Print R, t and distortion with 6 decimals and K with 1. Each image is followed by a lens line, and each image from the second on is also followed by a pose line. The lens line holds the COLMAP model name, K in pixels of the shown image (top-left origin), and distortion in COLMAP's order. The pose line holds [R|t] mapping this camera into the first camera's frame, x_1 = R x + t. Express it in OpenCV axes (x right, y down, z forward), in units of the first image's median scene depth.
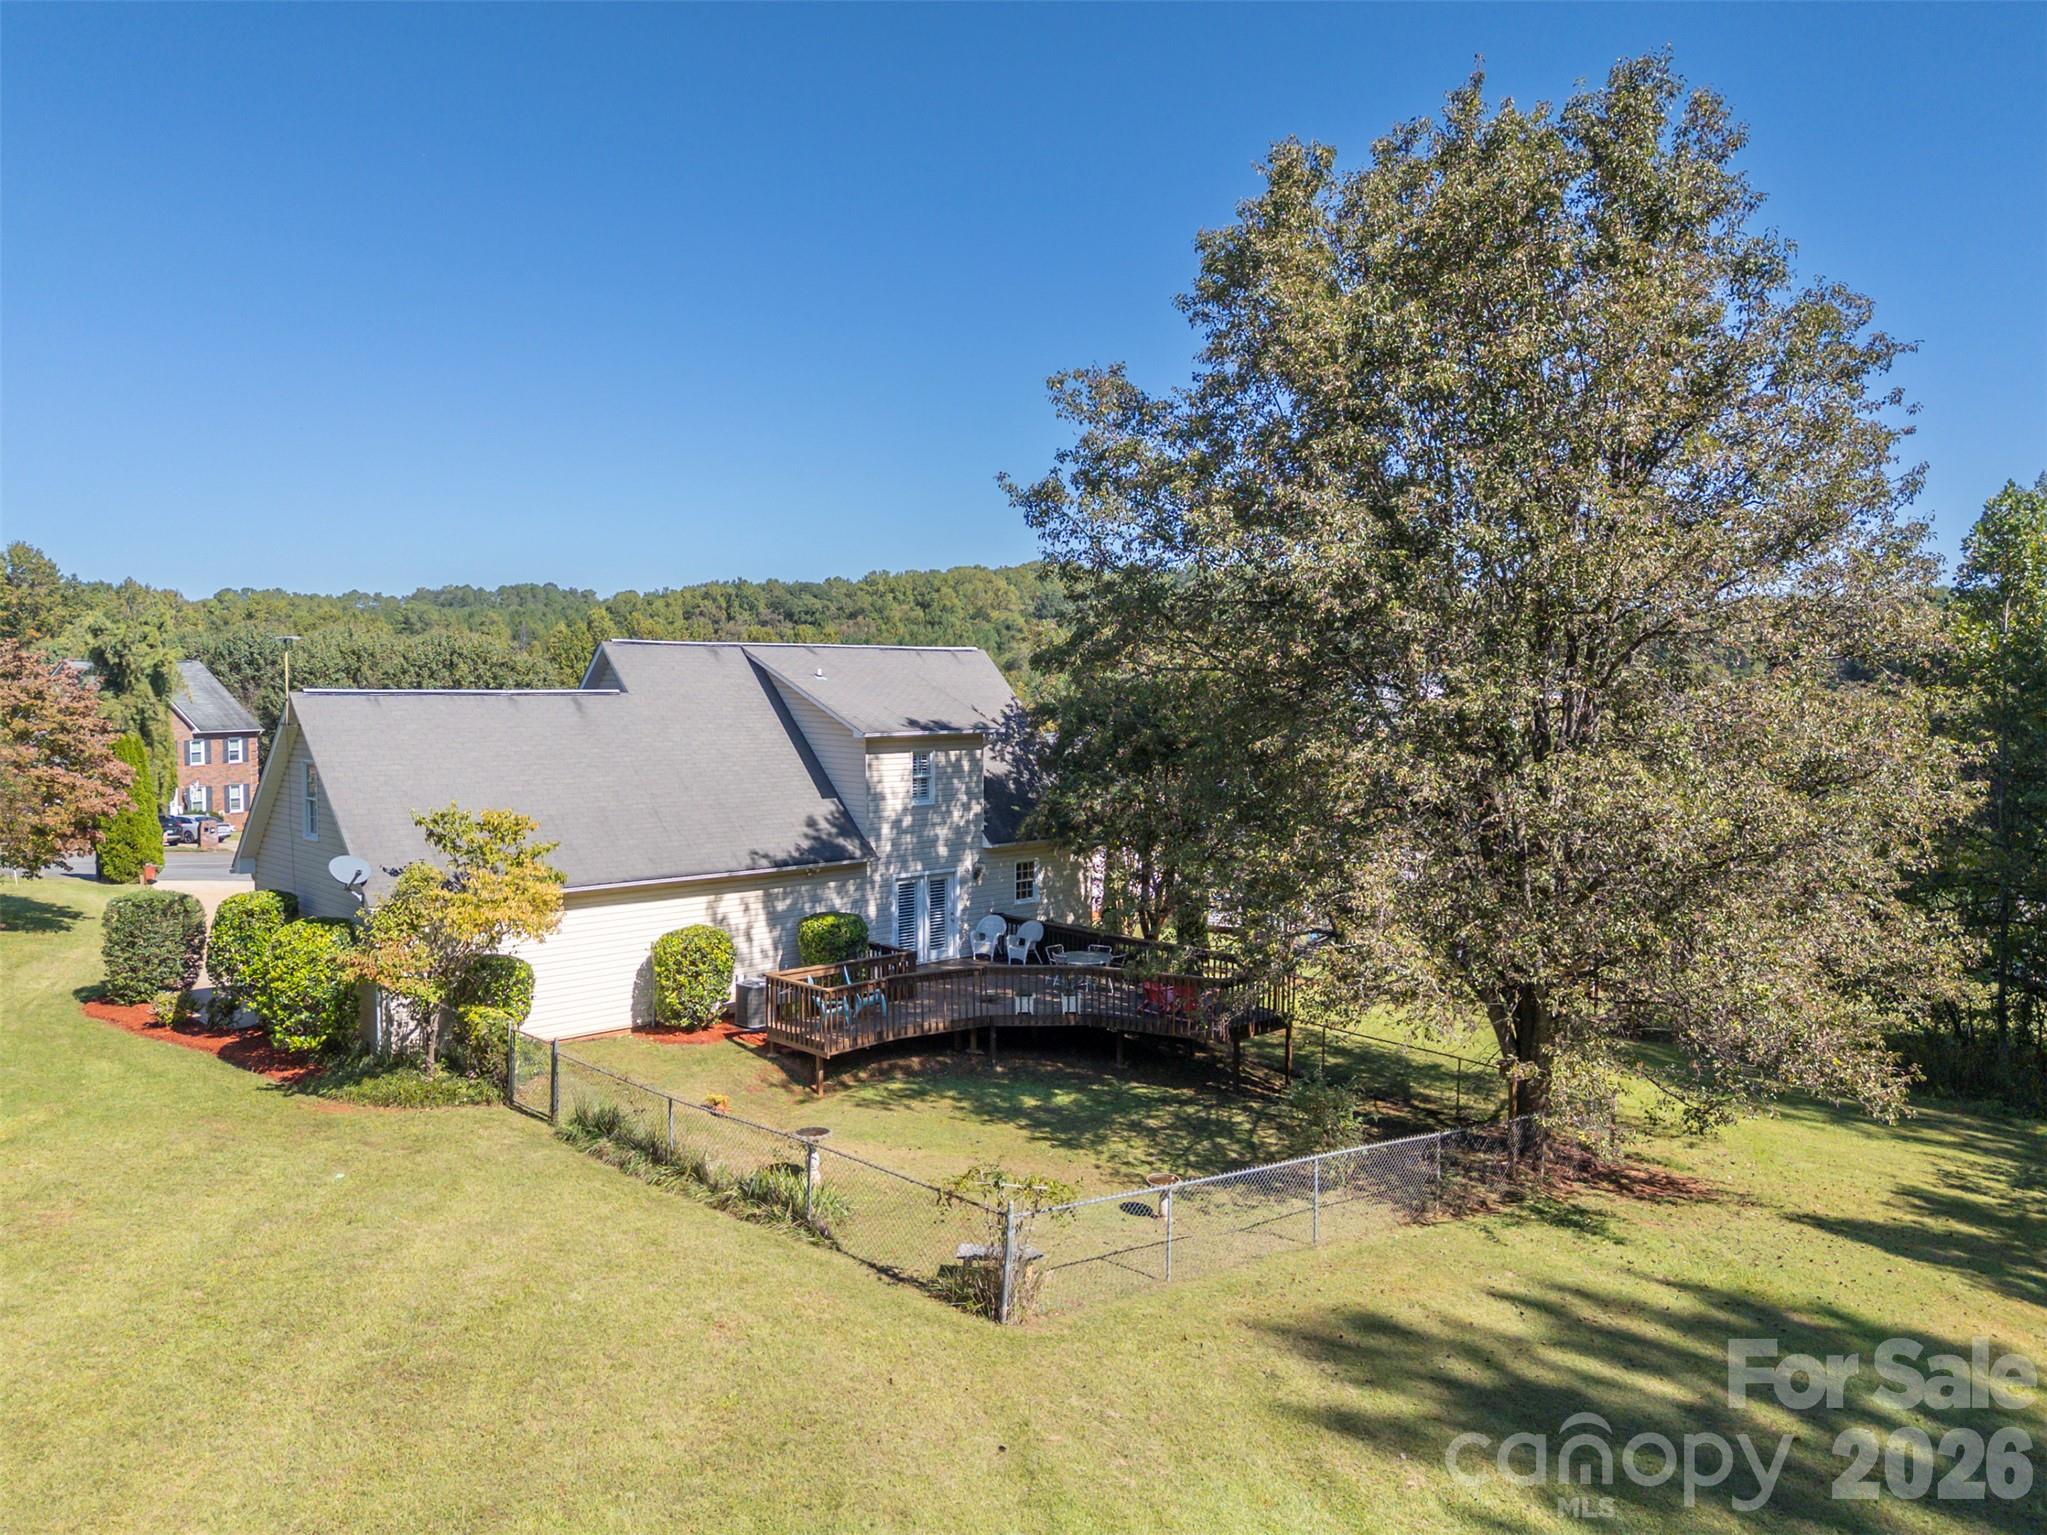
lens RADIAL K [[1499.3, 0, 1043.2], [0, 1499.3, 767.8], [0, 0, 1]] dist [0.072727, -0.063625]
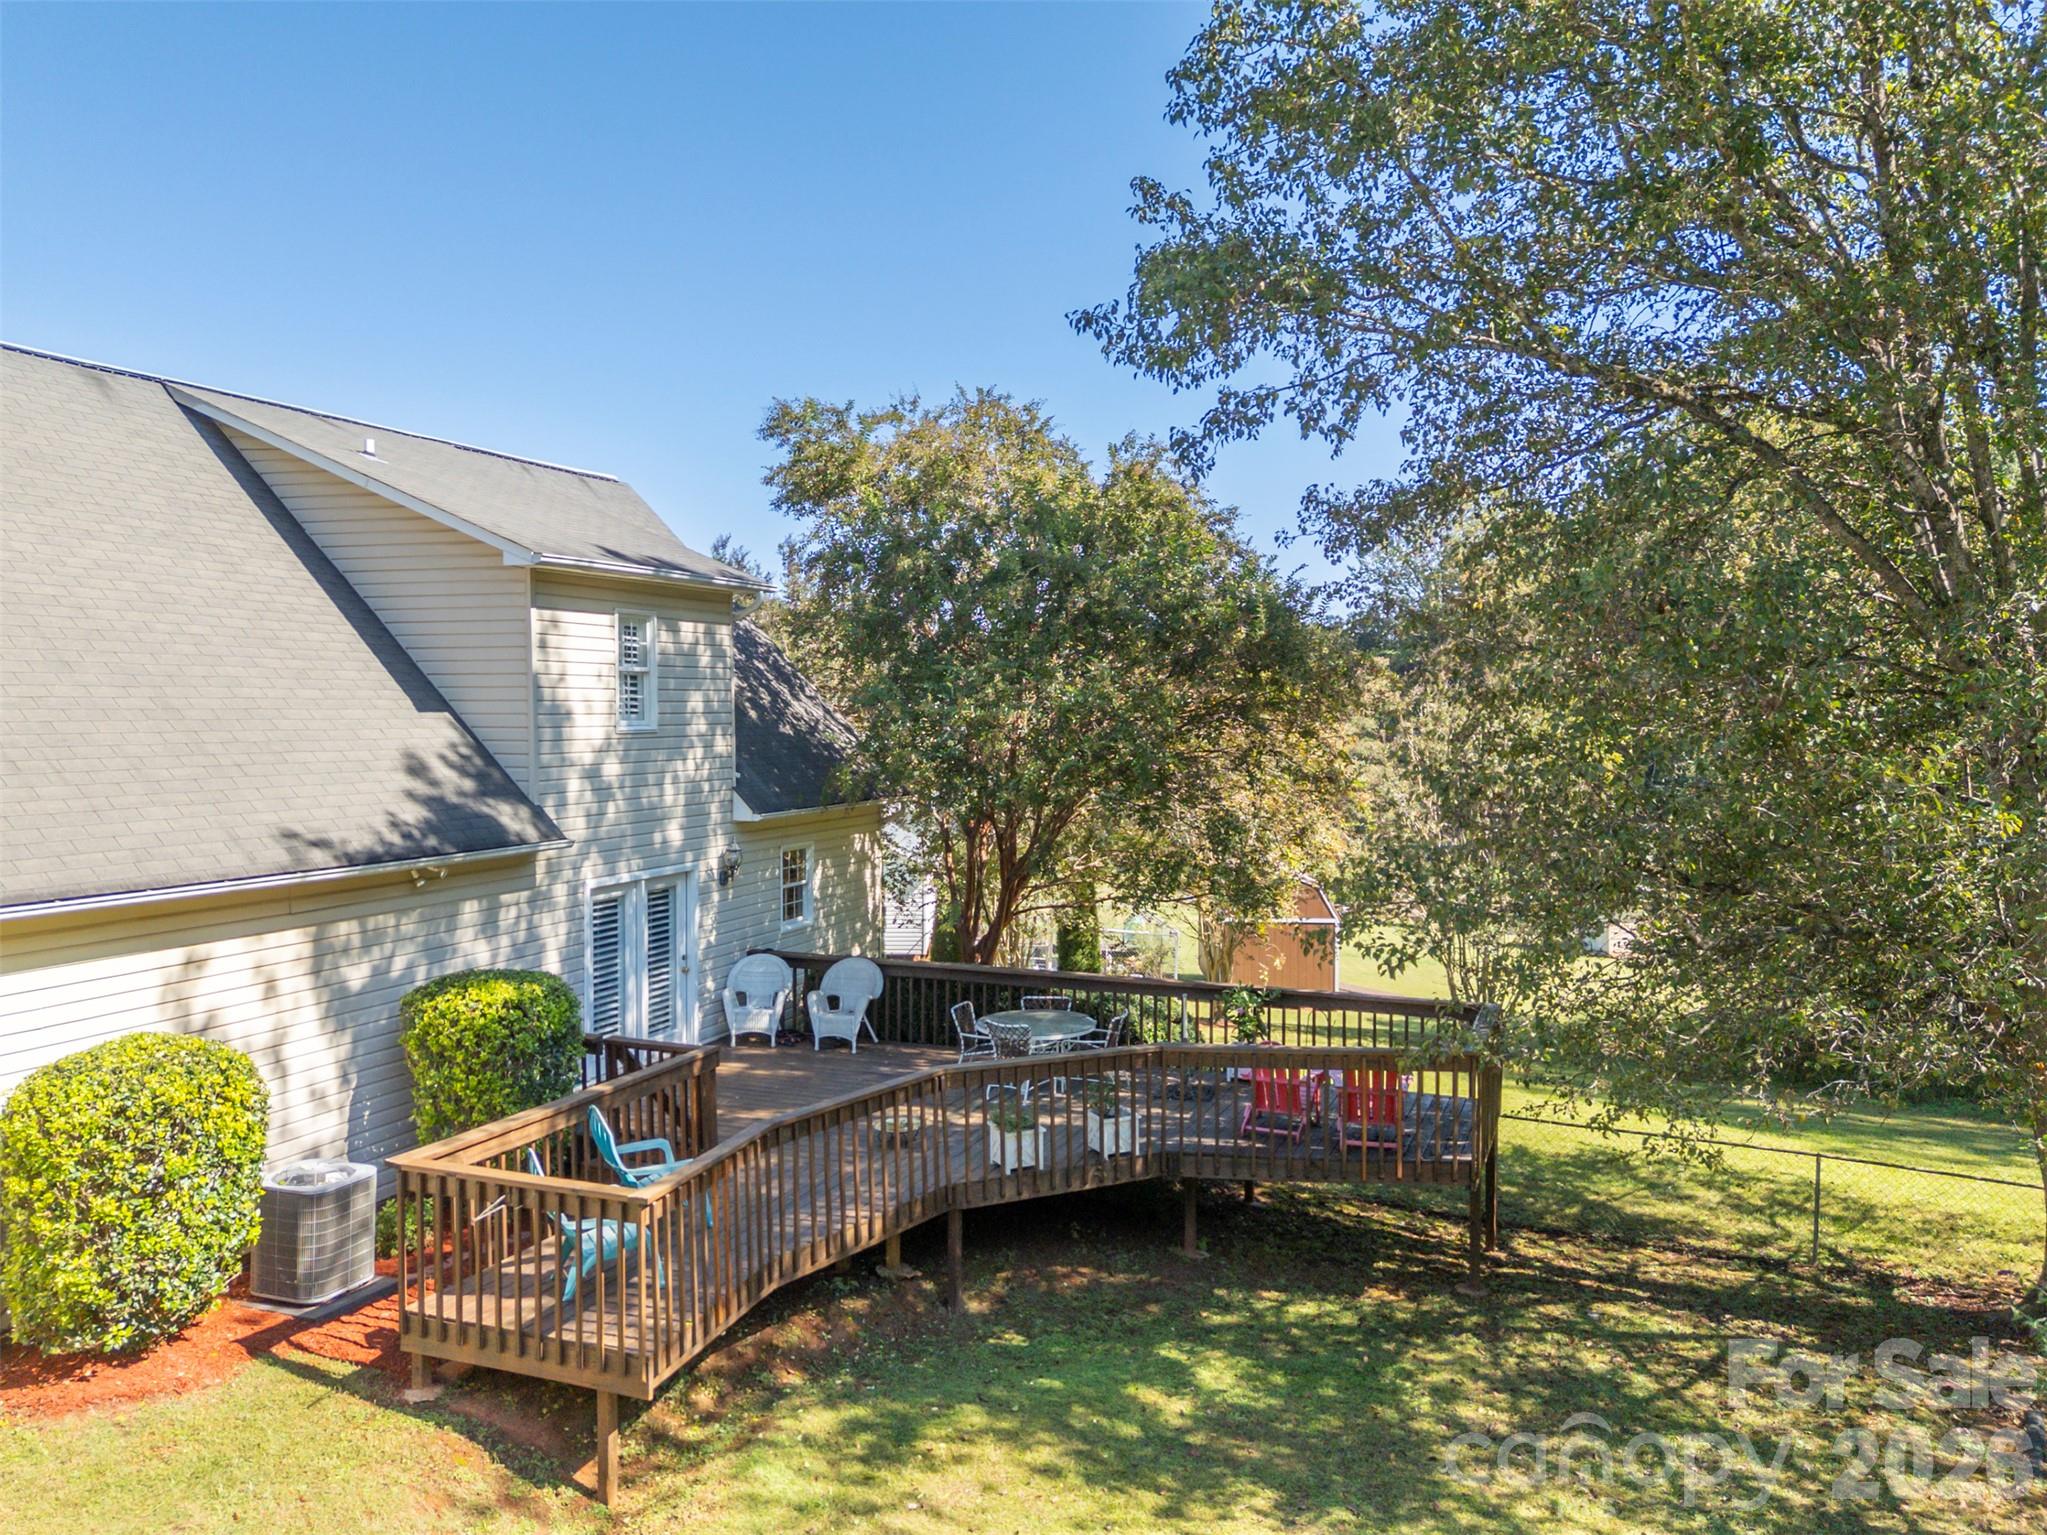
lens RADIAL K [[1499.3, 0, 1049.3], [0, 1499.3, 768.7], [0, 0, 1]] dist [0.072727, -0.063625]
pose [[0.910720, -0.019785, 0.412550, -0.194290], [0.027162, 0.999559, -0.012025, 0.056203], [-0.412130, 0.022157, 0.910856, 0.628356]]
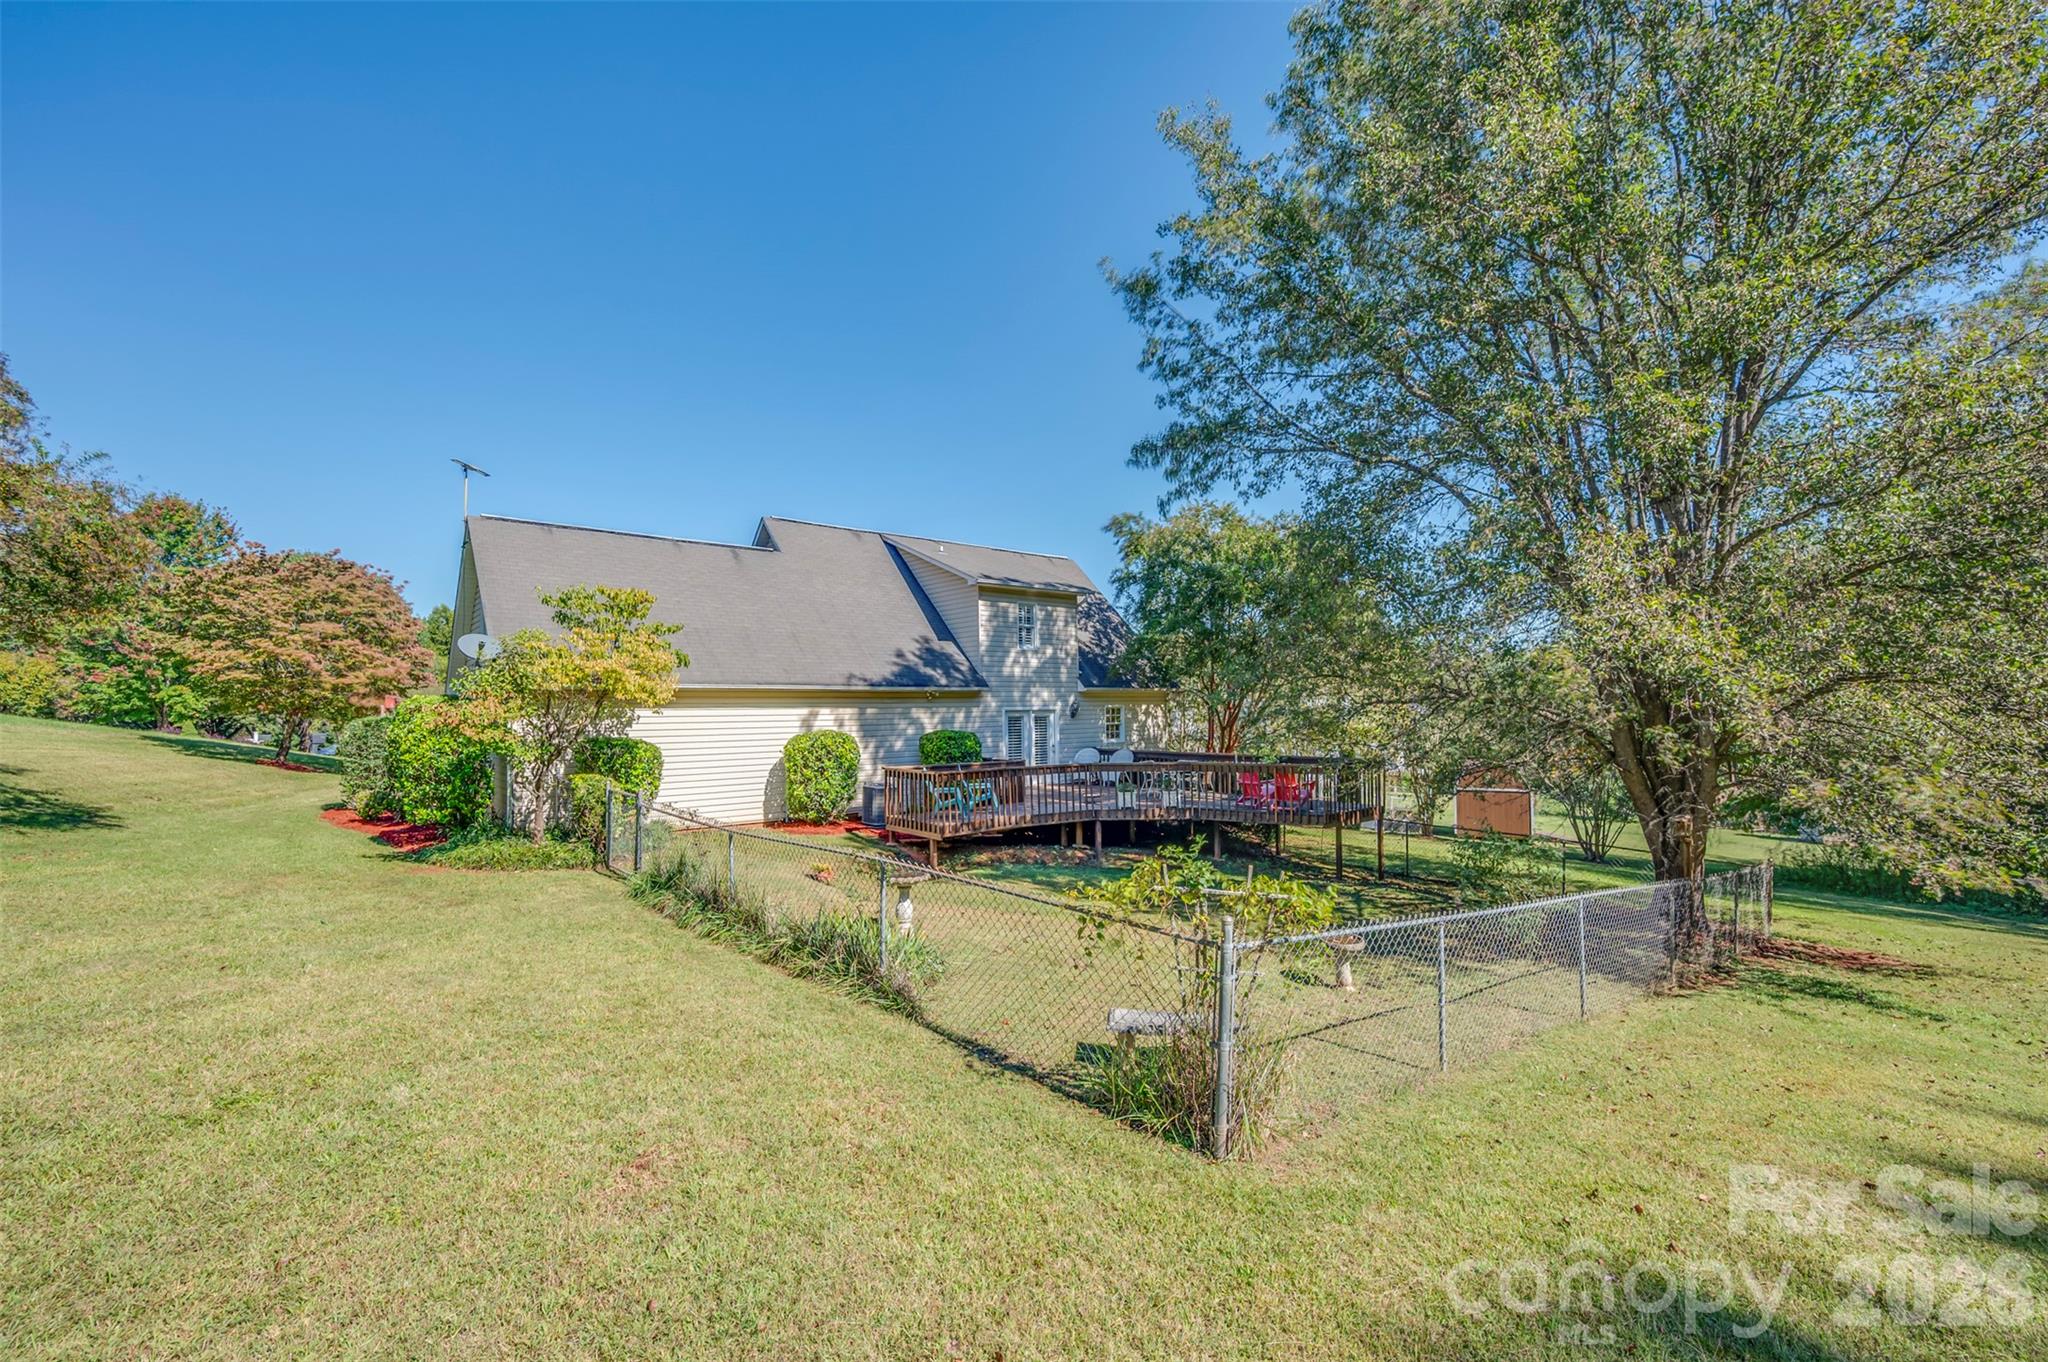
lens RADIAL K [[854.3, 0, 1037.9], [0, 854.3, 691.8], [0, 0, 1]] dist [0.001284, -0.000545]
pose [[0.998001, -0.018725, -0.060360, -0.039565], [0.013852, 0.996686, -0.080161, 0.136676], [0.061661, 0.079165, 0.994953, 0.408883]]
